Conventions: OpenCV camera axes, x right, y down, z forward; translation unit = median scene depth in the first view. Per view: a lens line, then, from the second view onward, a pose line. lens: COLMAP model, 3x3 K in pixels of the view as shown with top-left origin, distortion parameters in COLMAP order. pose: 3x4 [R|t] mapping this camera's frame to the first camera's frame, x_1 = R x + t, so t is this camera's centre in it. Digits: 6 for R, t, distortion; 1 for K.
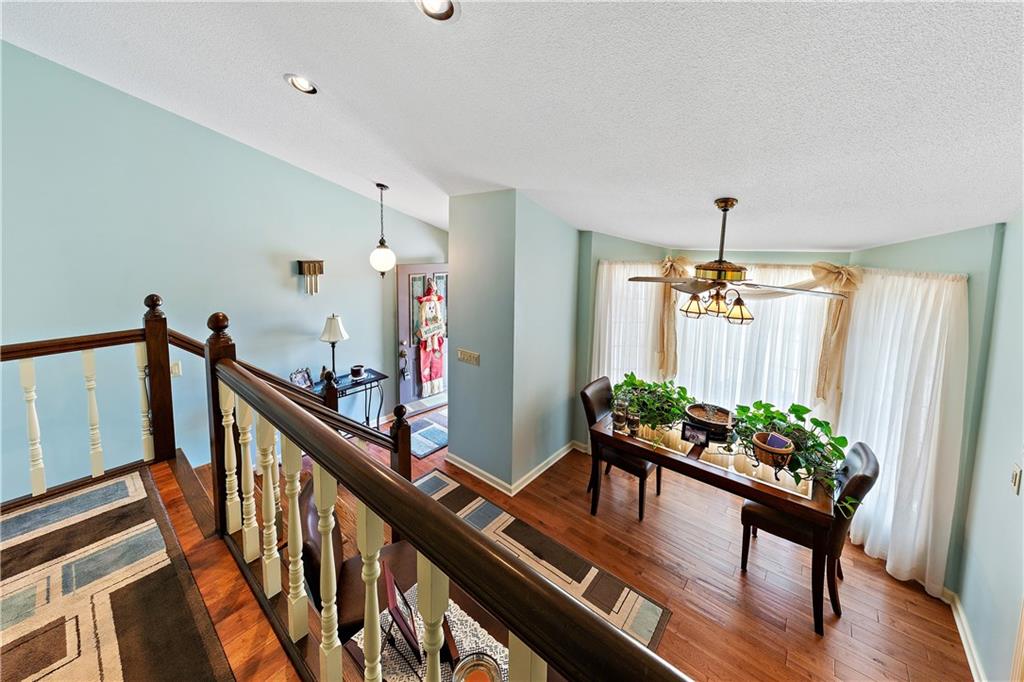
lens RADIAL K [[377.2, 0, 510.6], [0, 377.2, 283.3], [0, 0, 1]] dist [0.002041, 0.000244]
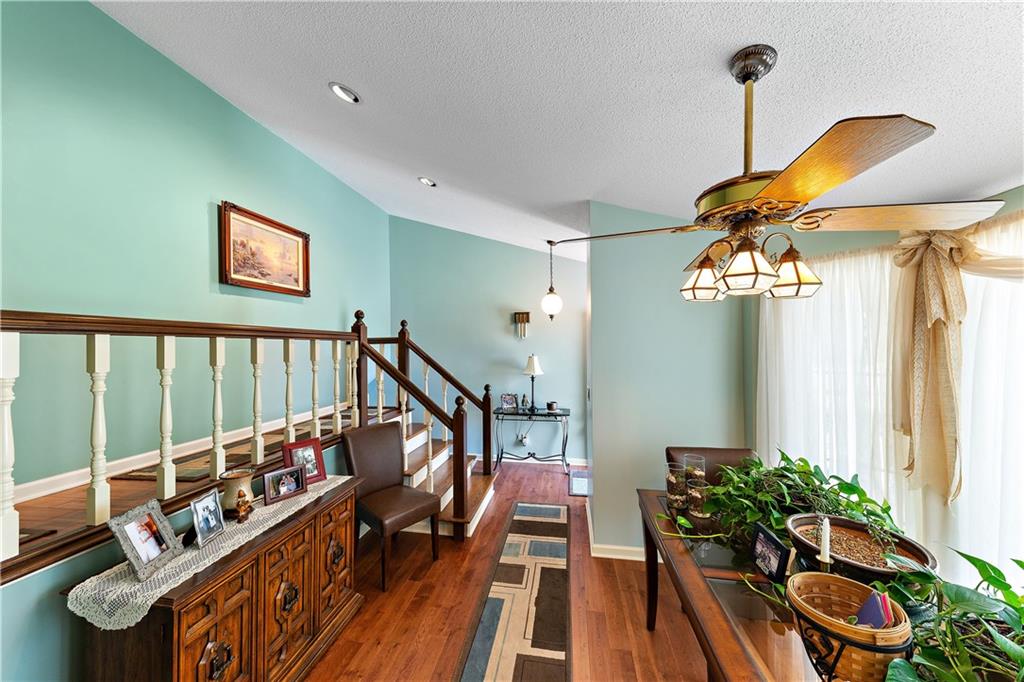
lens RADIAL K [[357.9, 0, 509.0], [0, 357.9, 346.1], [0, 0, 1]] dist [0.001638, -0.002199]
pose [[0.509730, -0.017194, -0.860163, 0.541601], [-0.077019, 0.994874, -0.065528, 0.147860], [0.856880, 0.099650, 0.505793, 0.346252]]
